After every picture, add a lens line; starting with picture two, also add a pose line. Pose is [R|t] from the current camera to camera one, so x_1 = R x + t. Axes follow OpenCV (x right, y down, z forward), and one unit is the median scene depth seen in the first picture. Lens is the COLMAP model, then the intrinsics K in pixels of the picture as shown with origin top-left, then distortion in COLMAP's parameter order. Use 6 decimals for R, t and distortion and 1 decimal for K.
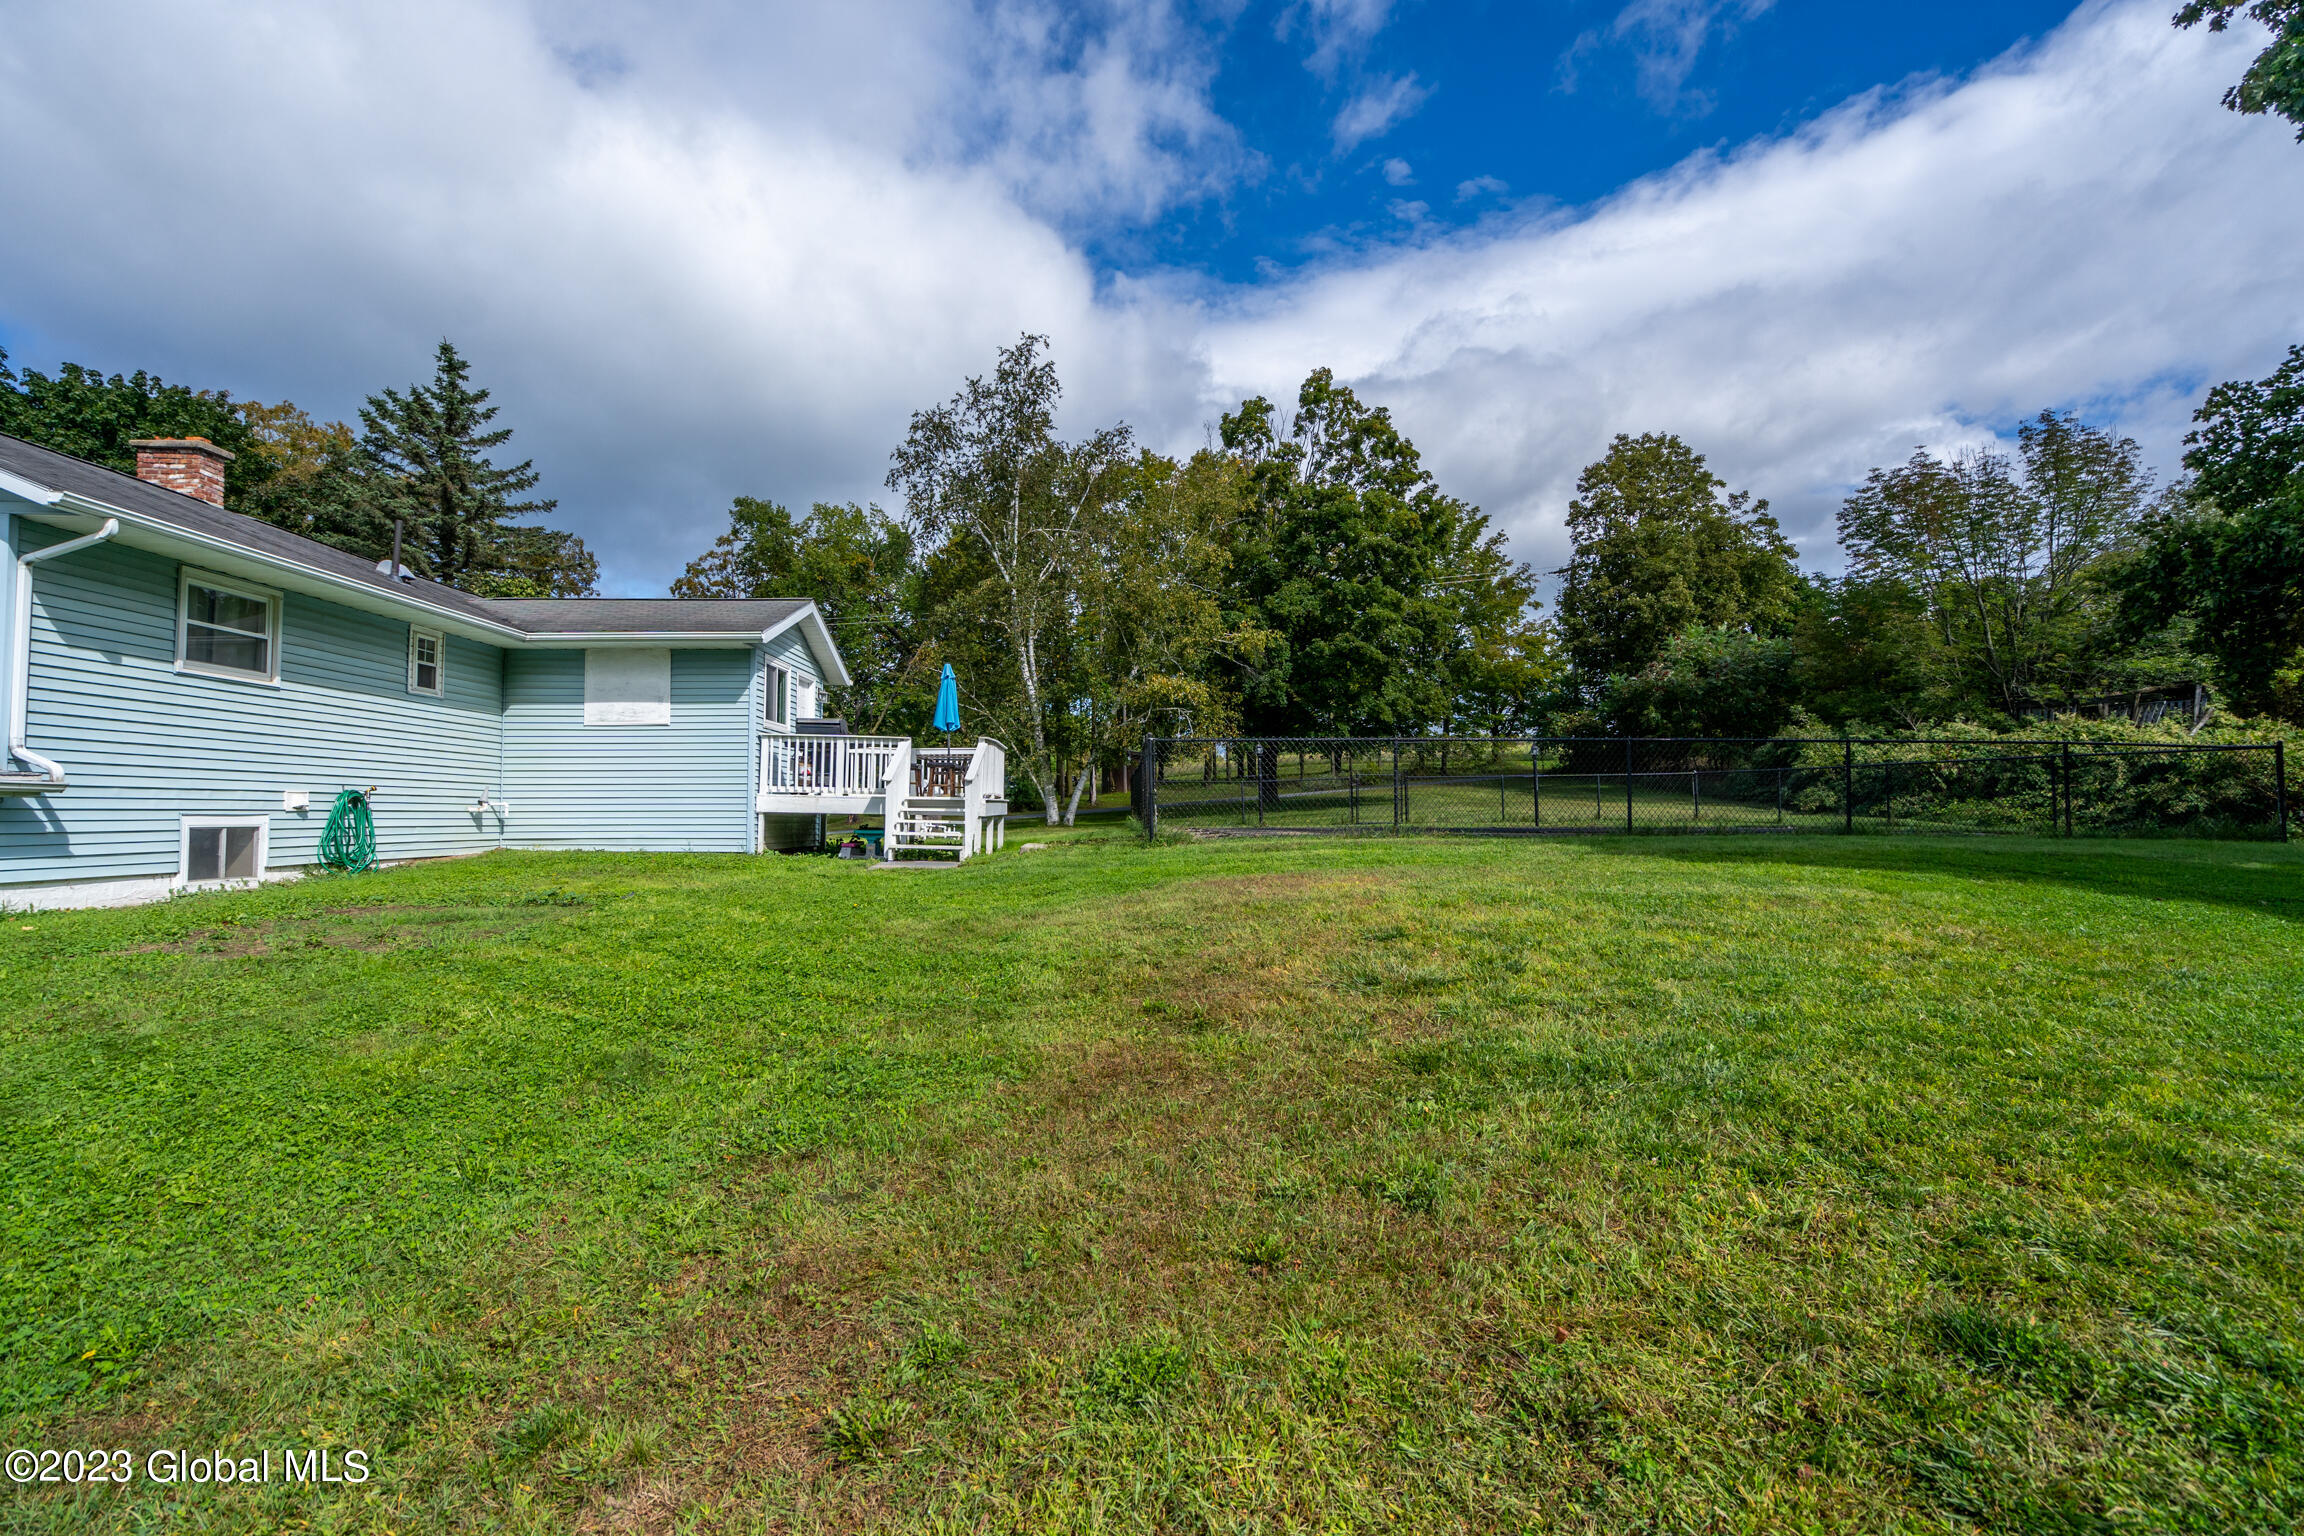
lens RADIAL K [[1080.5, 0, 1146.7], [0, 1080.5, 785.4], [0, 0, 1]] dist [-0.000243, 0.011083]
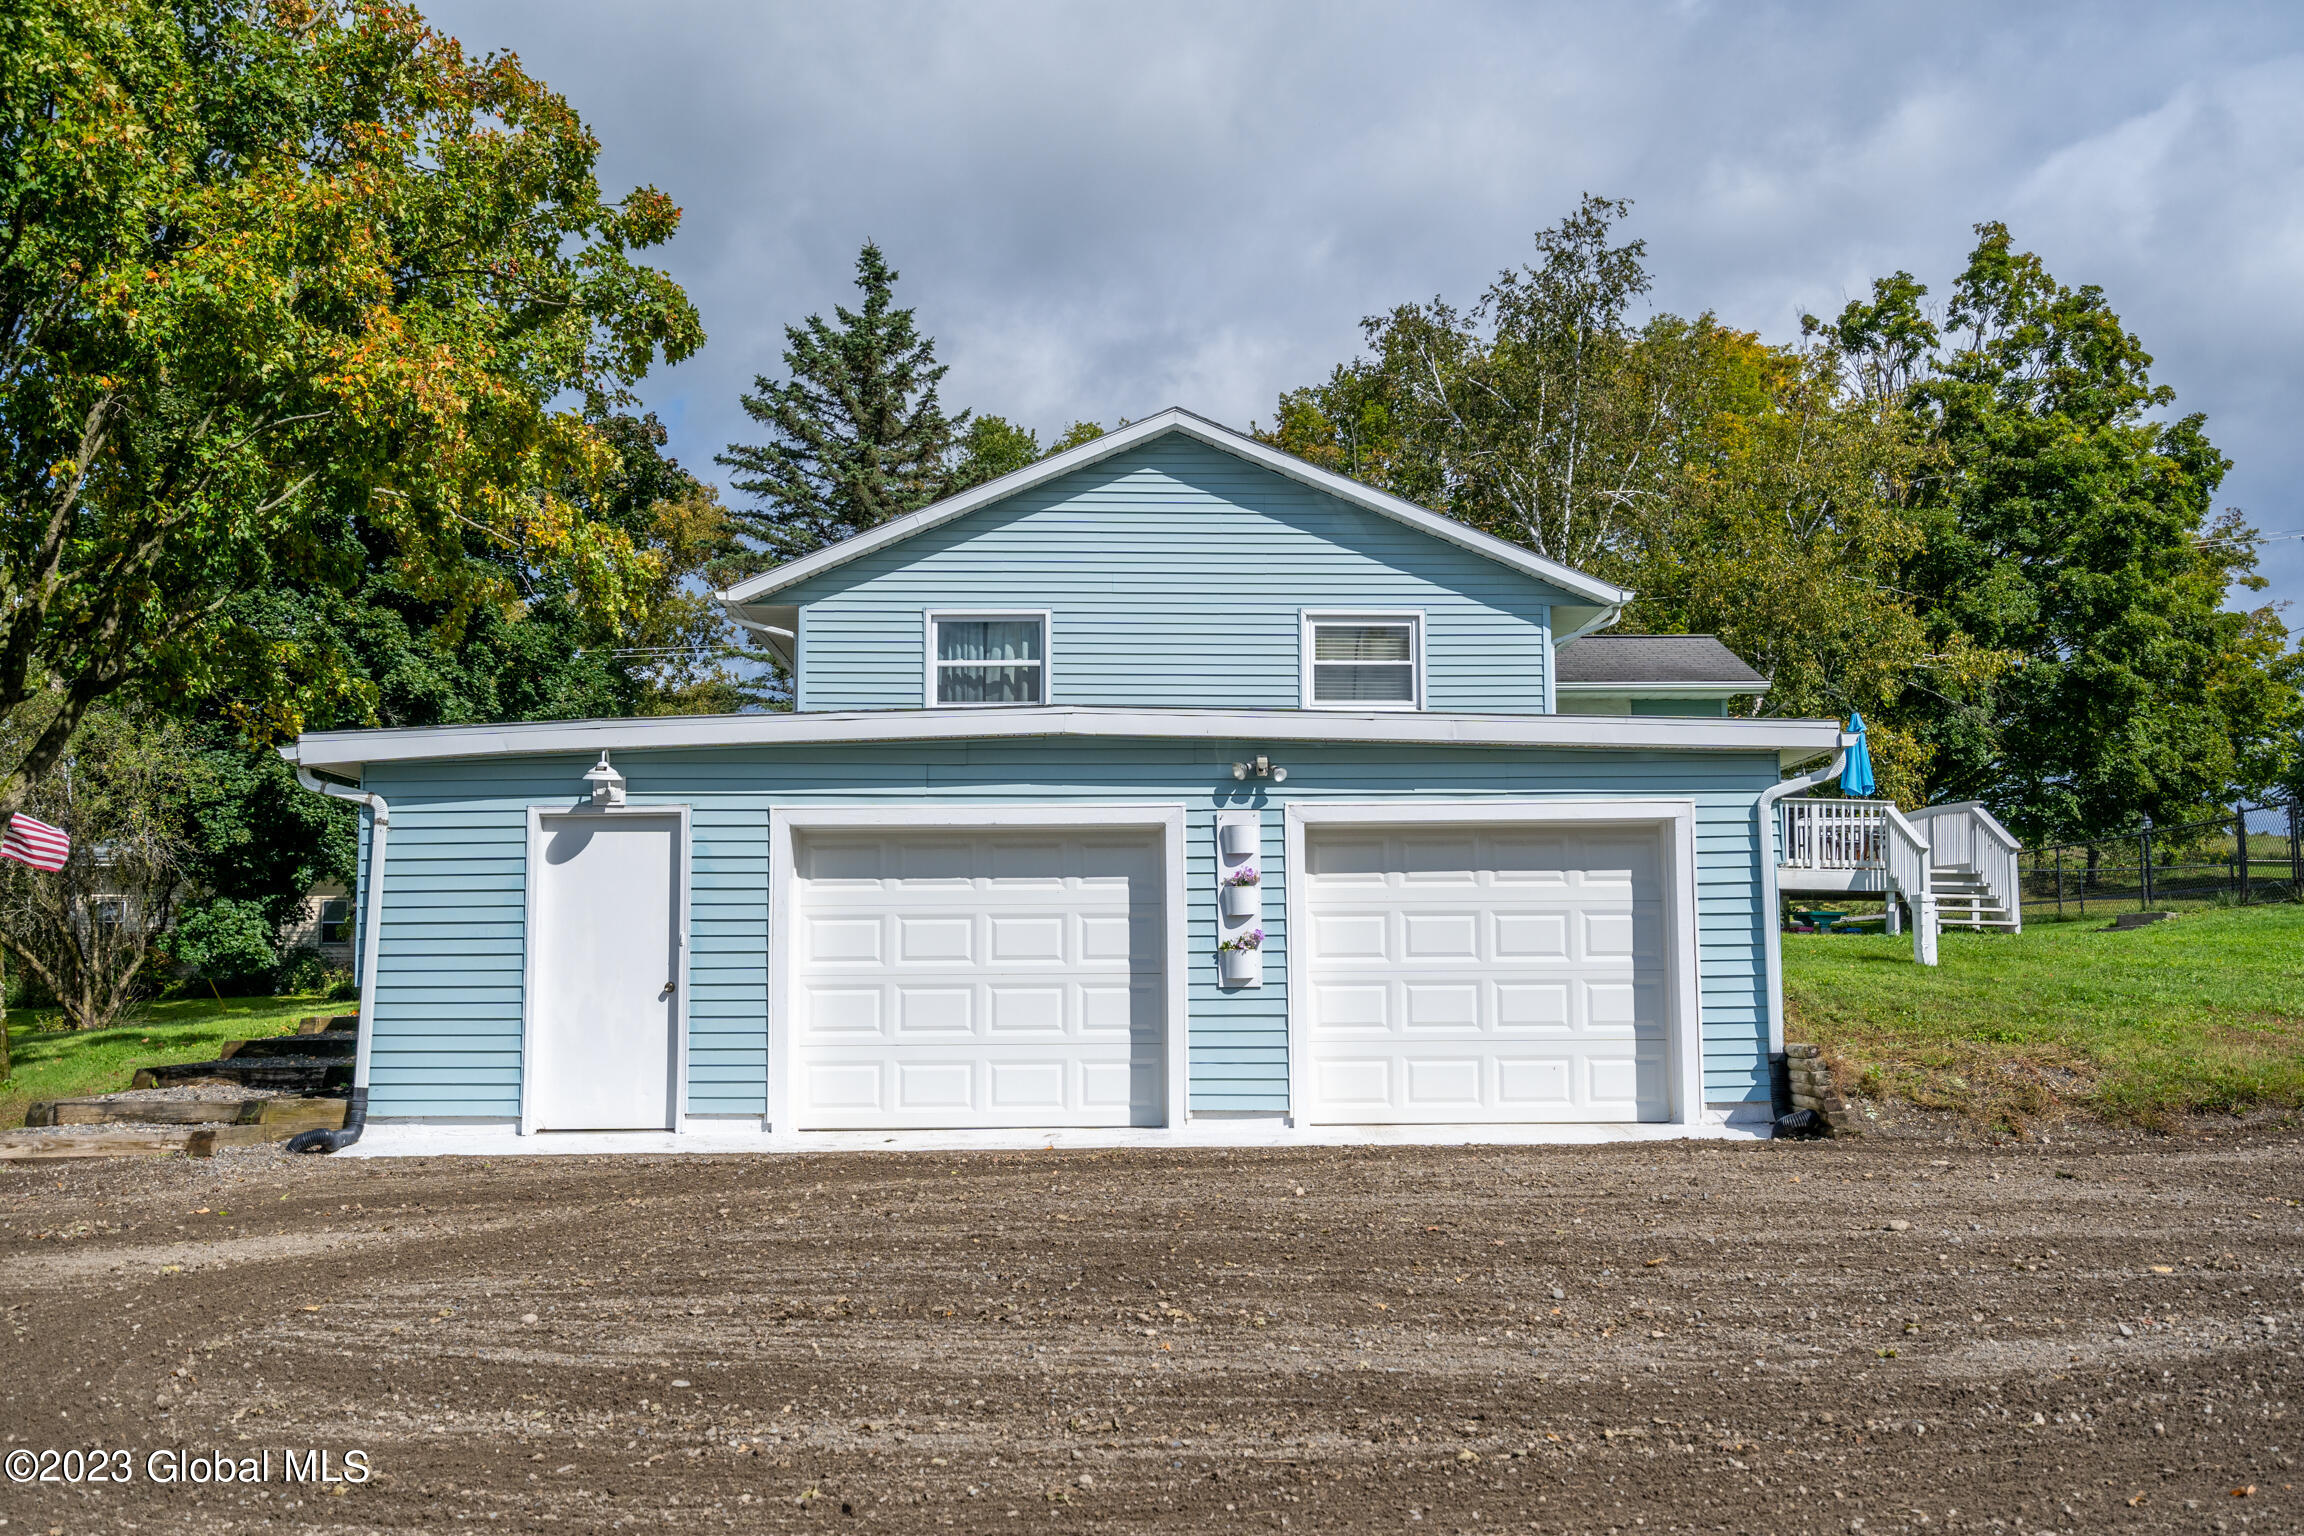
lens RADIAL K [[2373.4, 0, 1156.3], [0, 2373.4, 751.3], [0, 0, 1]] dist [0.037728, -0.019121]
pose [[0.999999, 0.000926, -0.000761, -0.496263], [-0.000981, 0.997135, -0.075642, 0.035869], [0.000689, 0.075643, 0.997135, -0.550432]]
